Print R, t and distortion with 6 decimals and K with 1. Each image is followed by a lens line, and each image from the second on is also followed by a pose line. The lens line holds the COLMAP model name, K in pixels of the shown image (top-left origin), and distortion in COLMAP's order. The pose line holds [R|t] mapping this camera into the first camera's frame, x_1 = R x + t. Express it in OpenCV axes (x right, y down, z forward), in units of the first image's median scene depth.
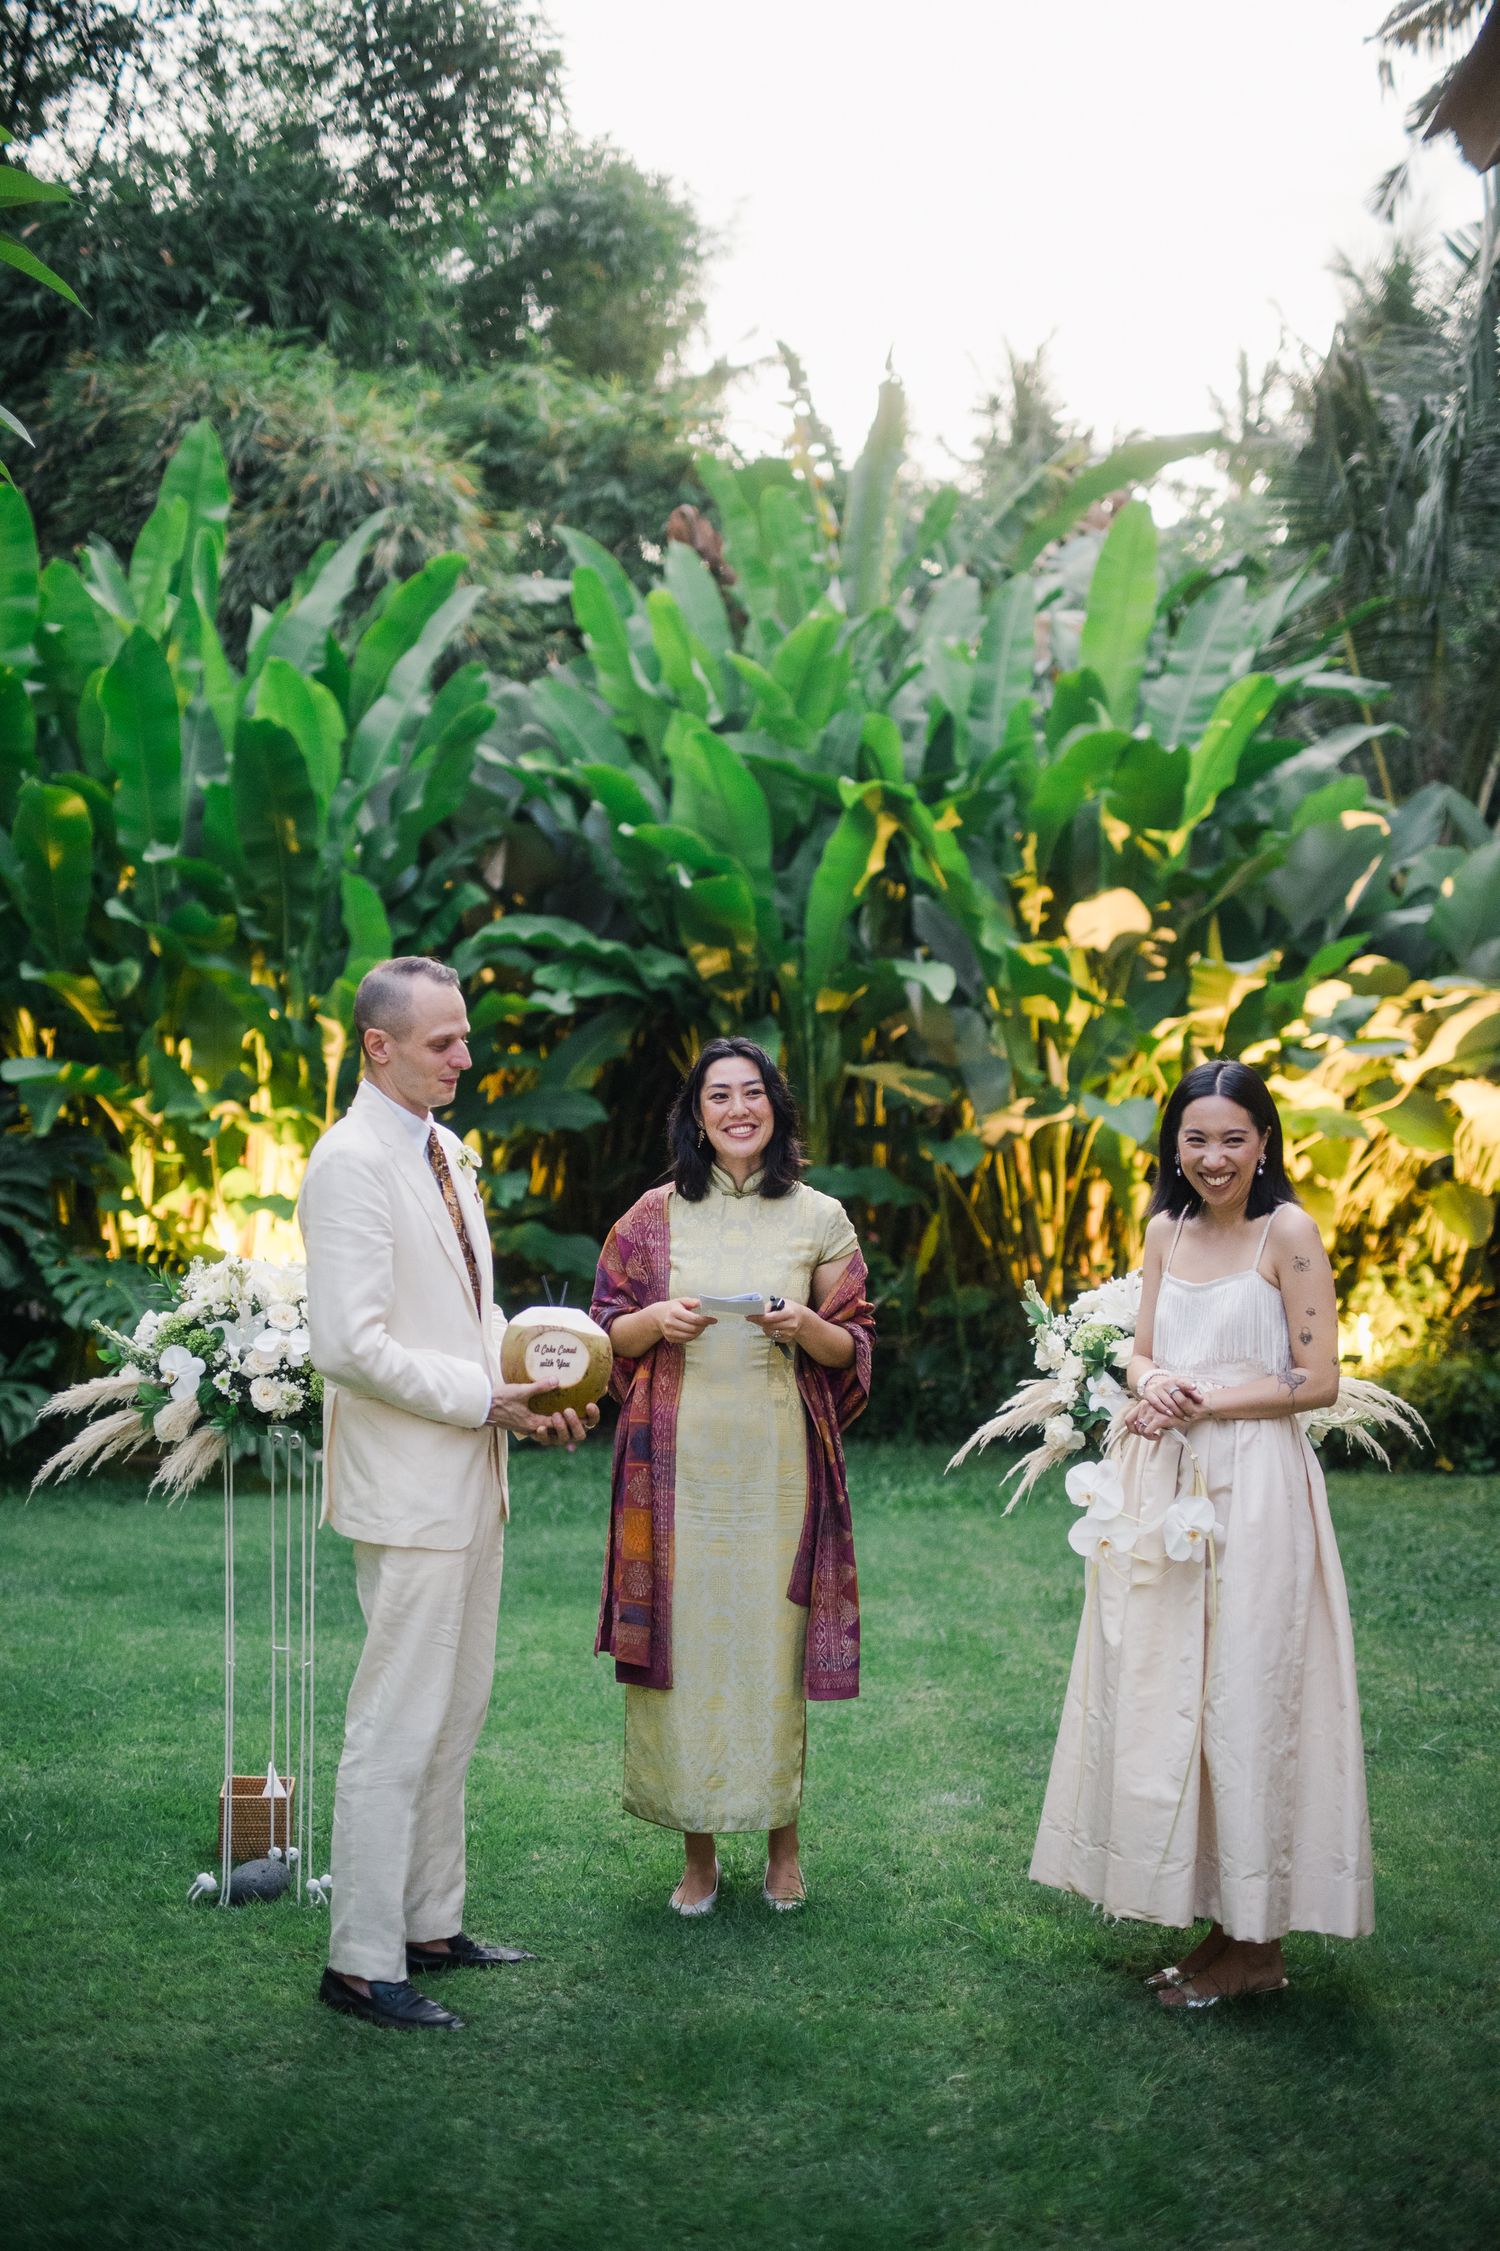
lens RADIAL K [[4033.0, 0, 743.9], [0, 4033.0, 1287.9], [0, 0, 1]] dist [-0.020953, 0.218037]
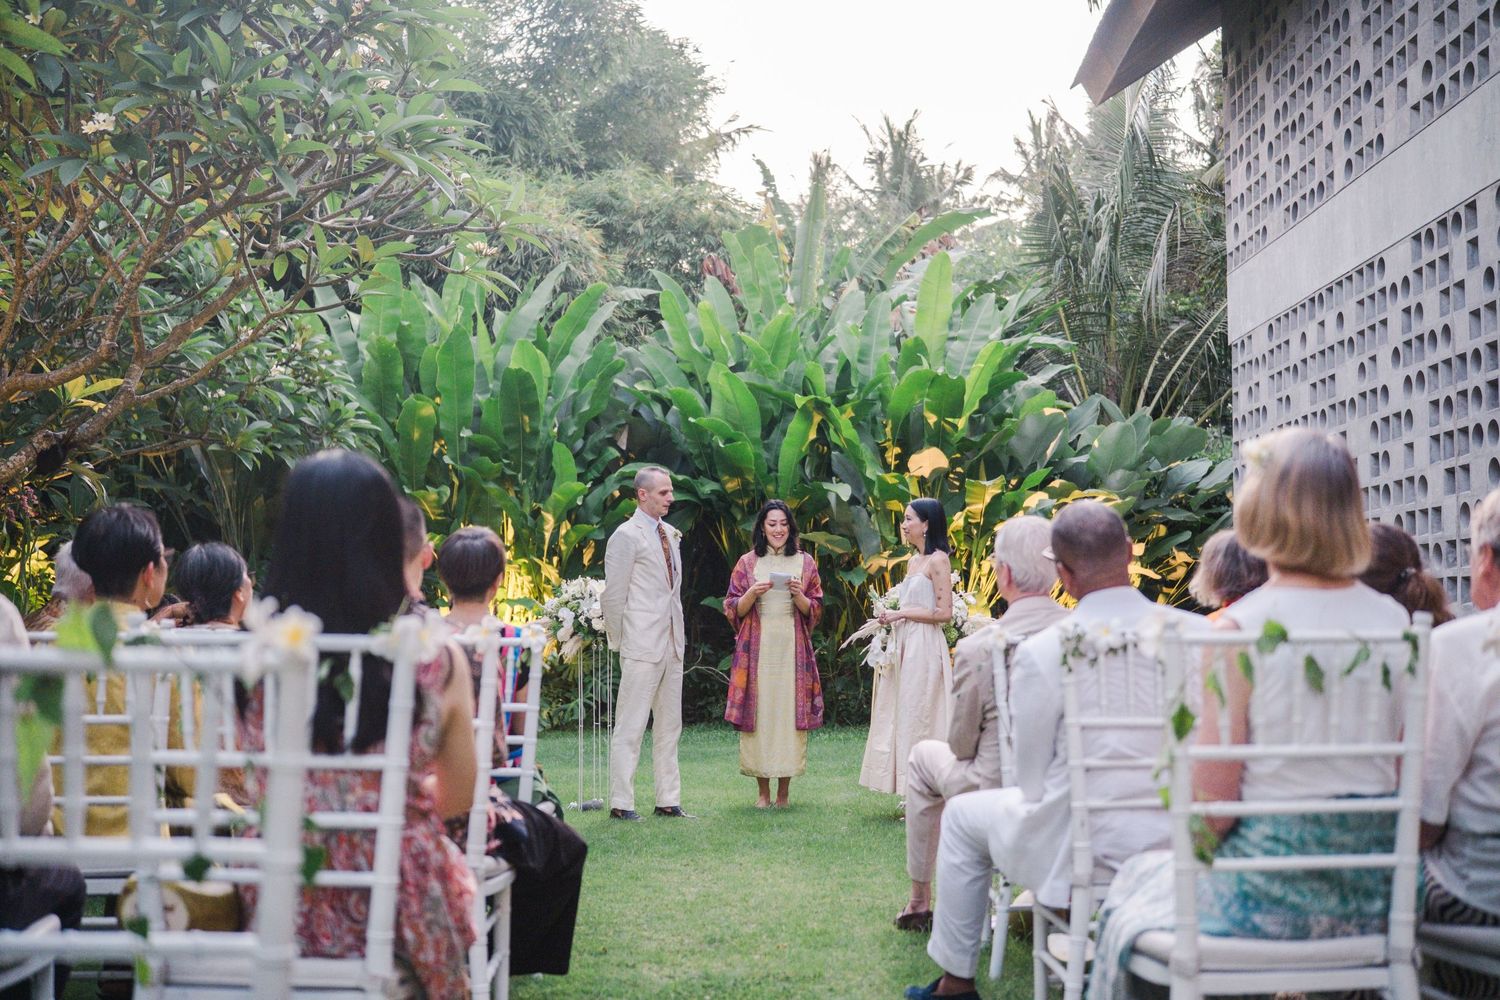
lens RADIAL K [[2825.0, 0, 750.0], [0, 2825.0, 500.0], [0, 0, 1]] dist [-0.019668, 0.015270]
pose [[0.999904, -0.008918, 0.010598, -0.013627], [0.009771, 0.996477, -0.083294, 0.043549], [-0.009818, 0.083389, 0.996469, -0.398070]]
